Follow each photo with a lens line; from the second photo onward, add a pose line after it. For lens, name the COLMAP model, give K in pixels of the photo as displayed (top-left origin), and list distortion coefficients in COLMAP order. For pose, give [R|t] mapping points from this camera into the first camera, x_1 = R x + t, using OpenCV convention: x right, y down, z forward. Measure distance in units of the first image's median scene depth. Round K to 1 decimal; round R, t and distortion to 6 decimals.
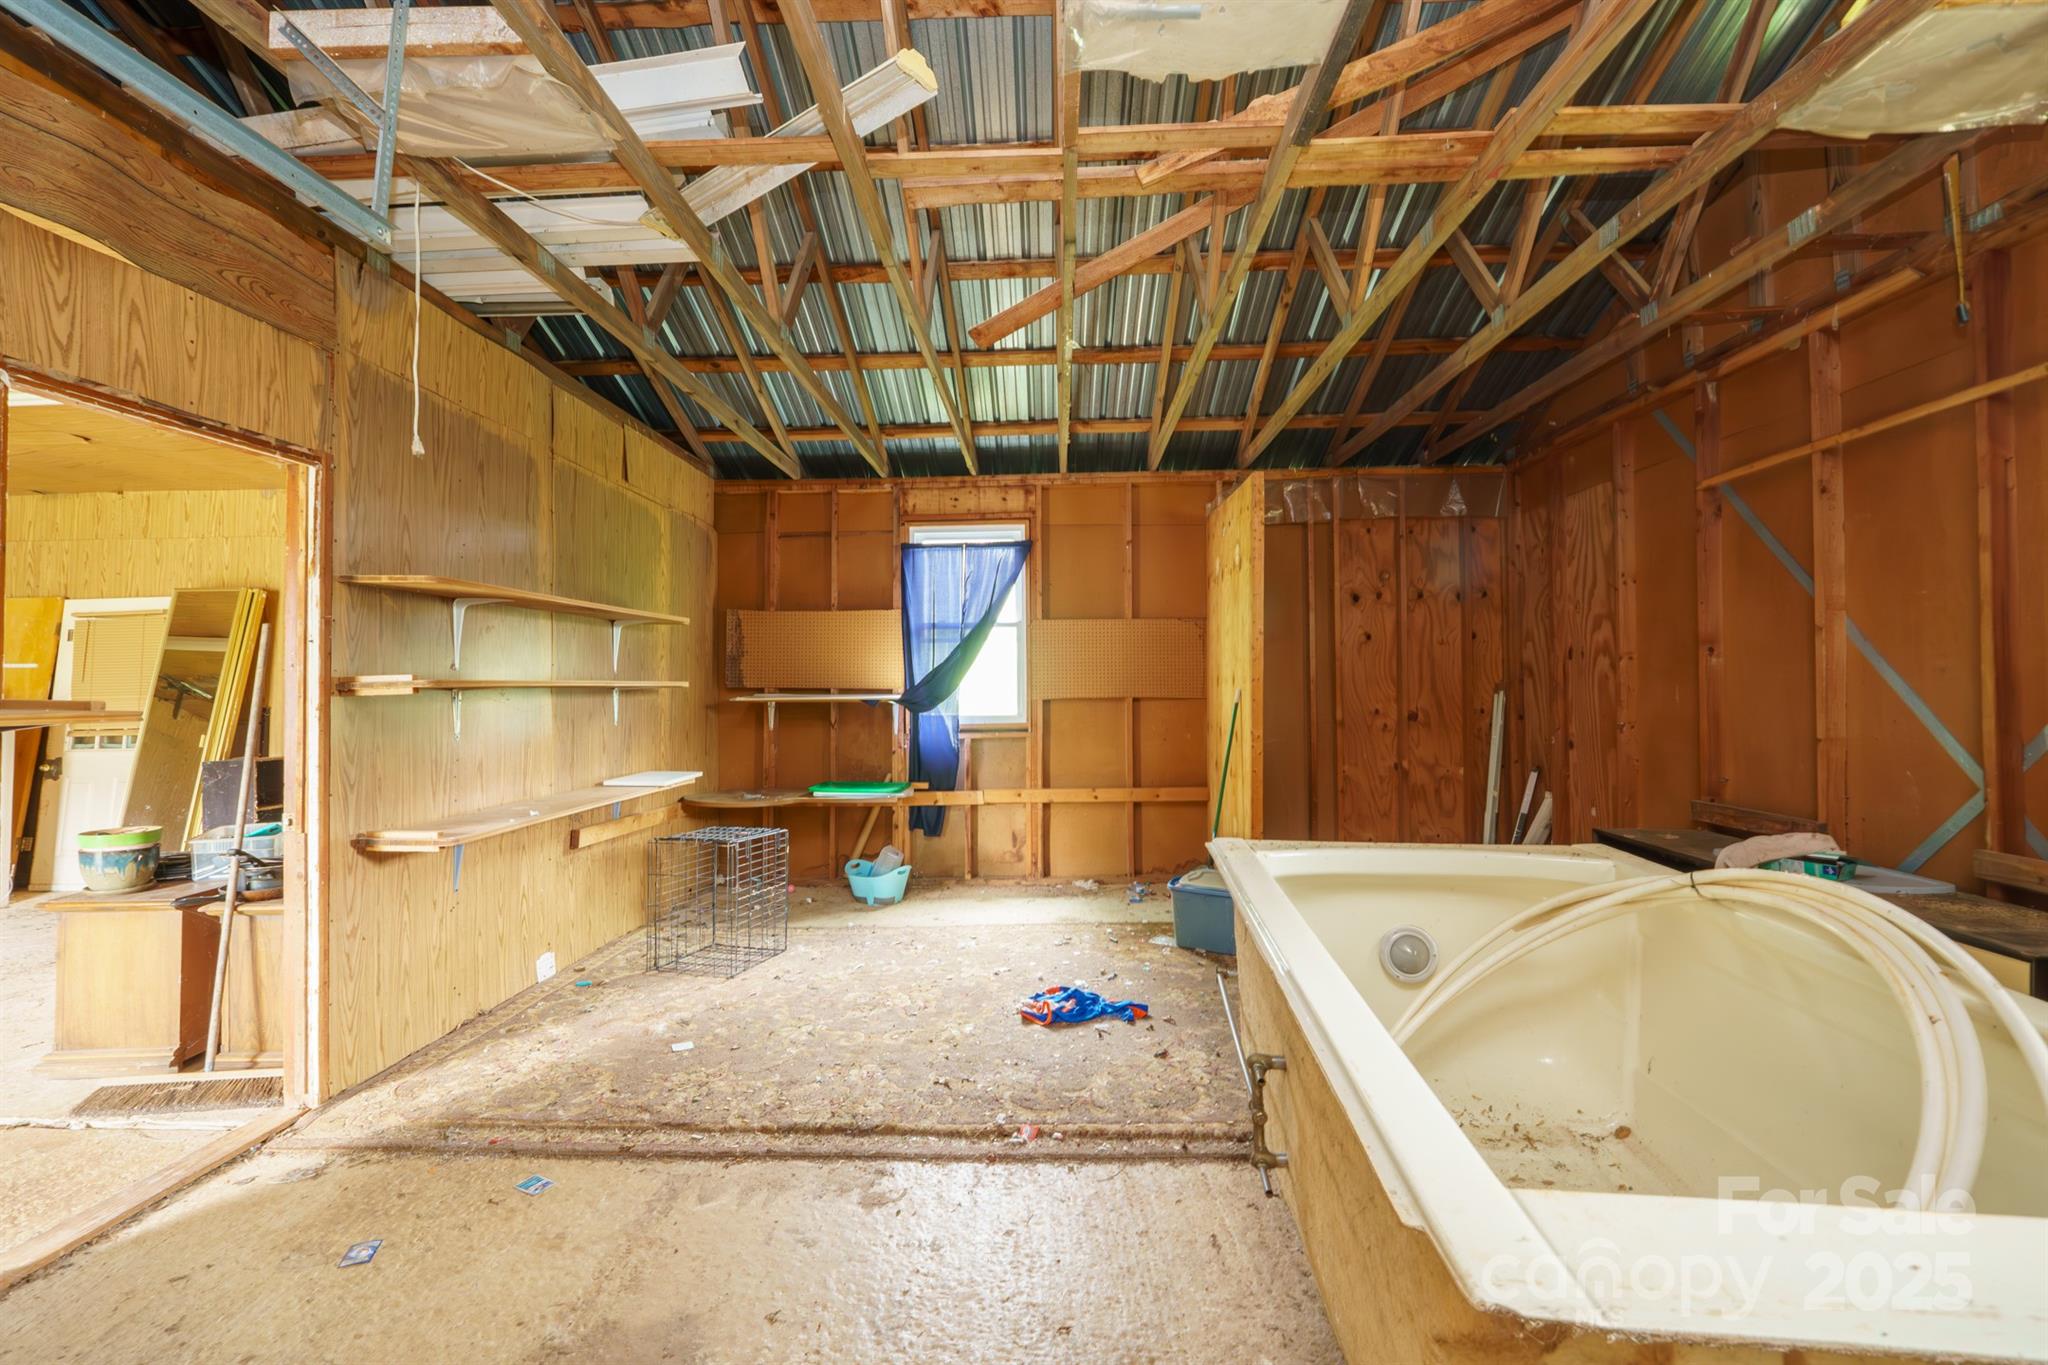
lens RADIAL K [[838.6, 0, 1014.7], [0, 838.6, 672.1], [0, 0, 1]] dist [-0.001234, -0.000259]
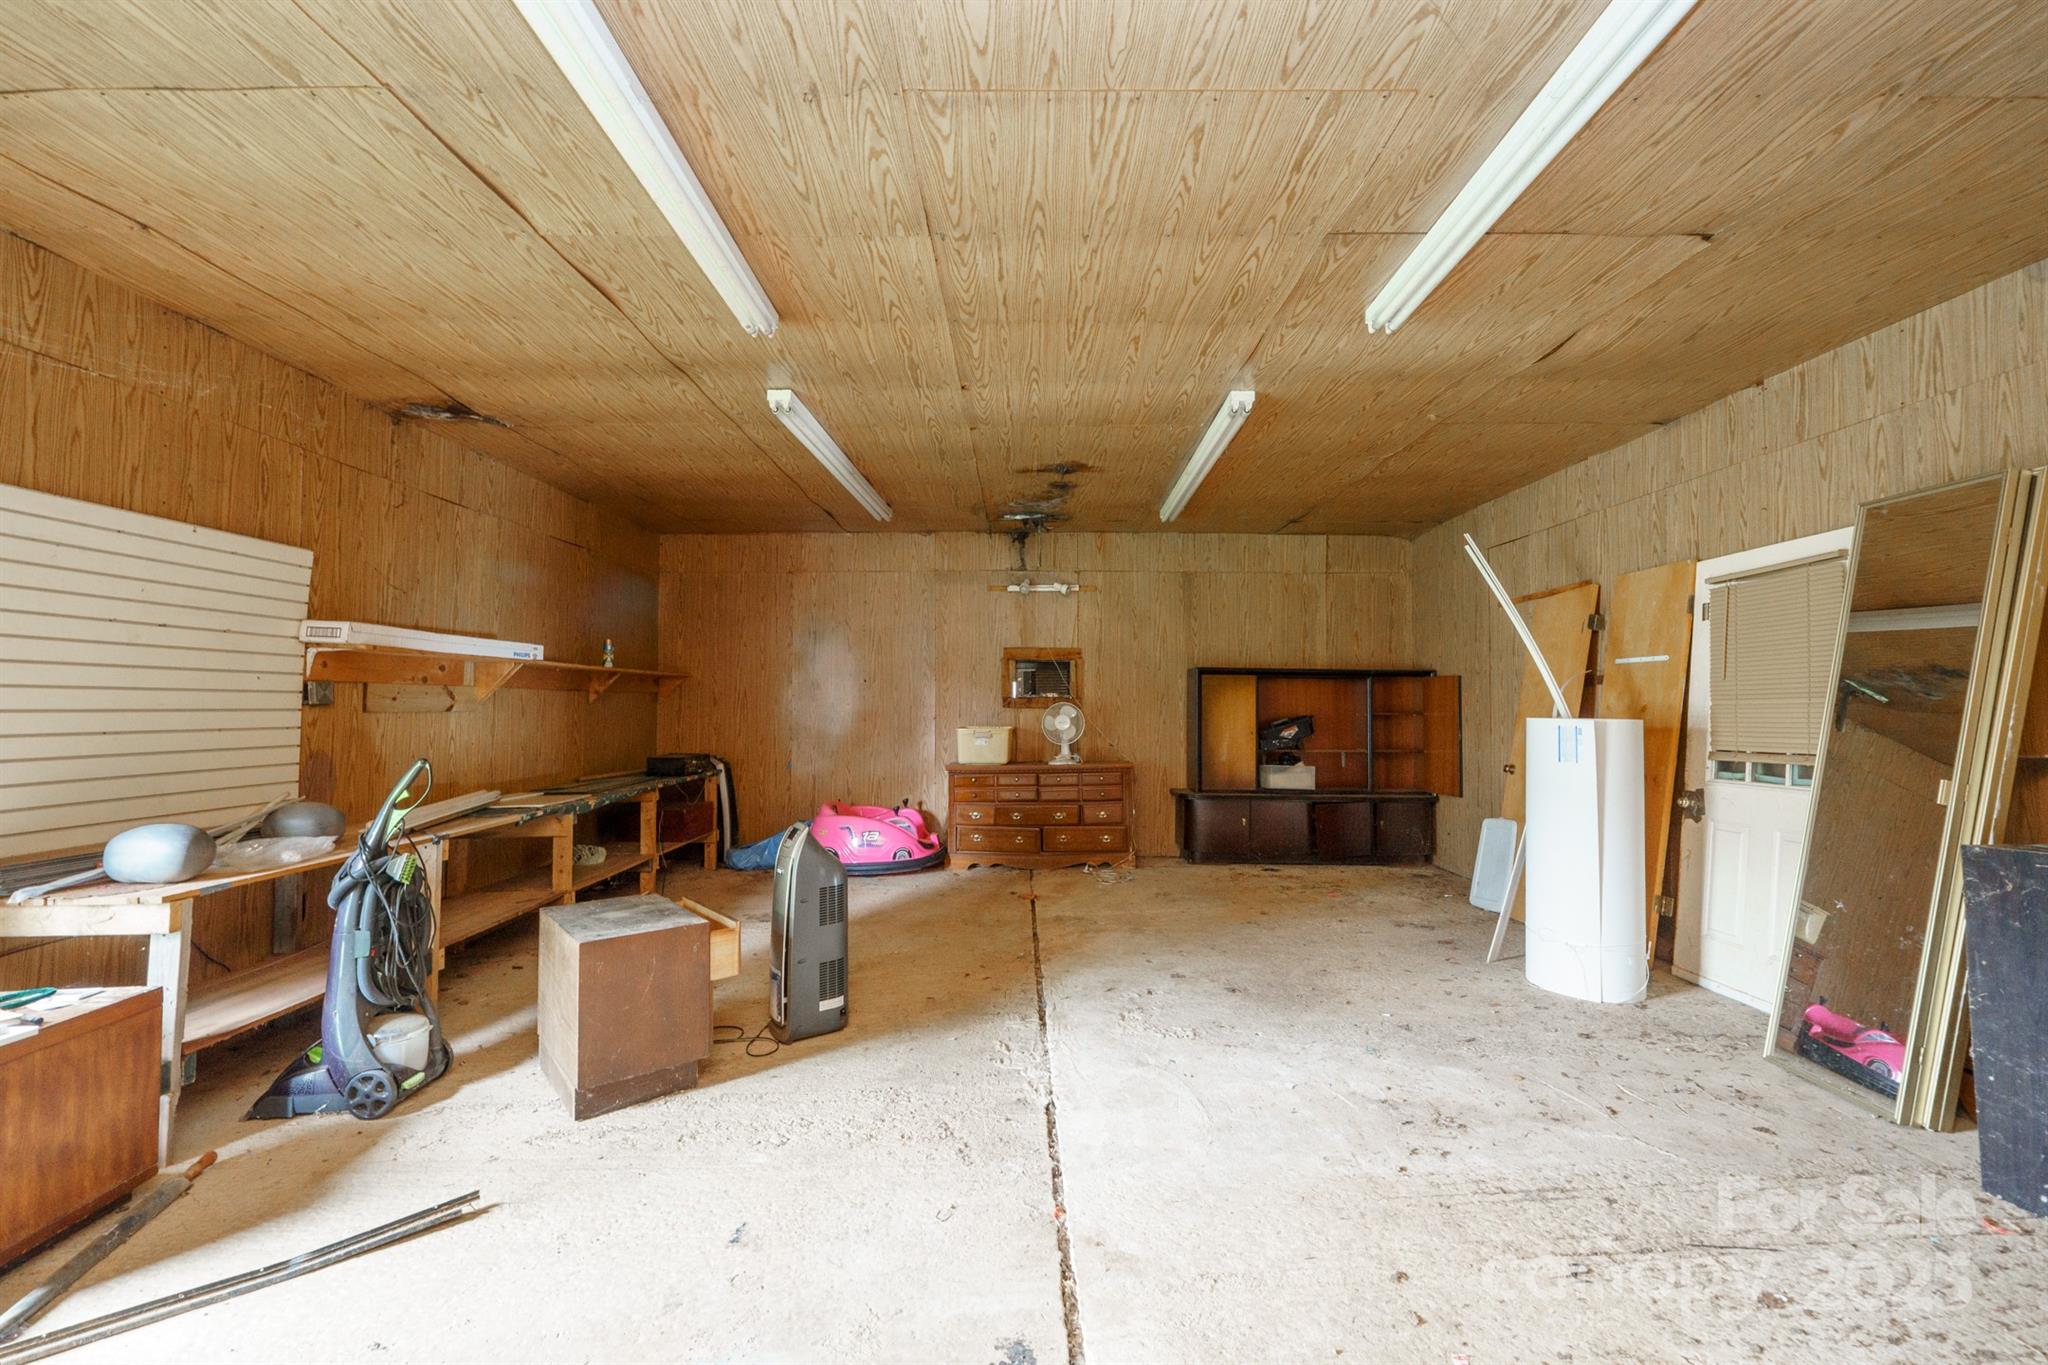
lens RADIAL K [[874.2, 0, 1022.9], [0, 874.2, 670.3], [0, 0, 1]] dist [-0.001312, -0.000308]
pose [[0.061477, -0.029810, -0.997663, -0.456828], [0.026870, 0.999241, -0.028202, 0.010195], [0.997747, -0.025074, 0.062231, 0.402107]]
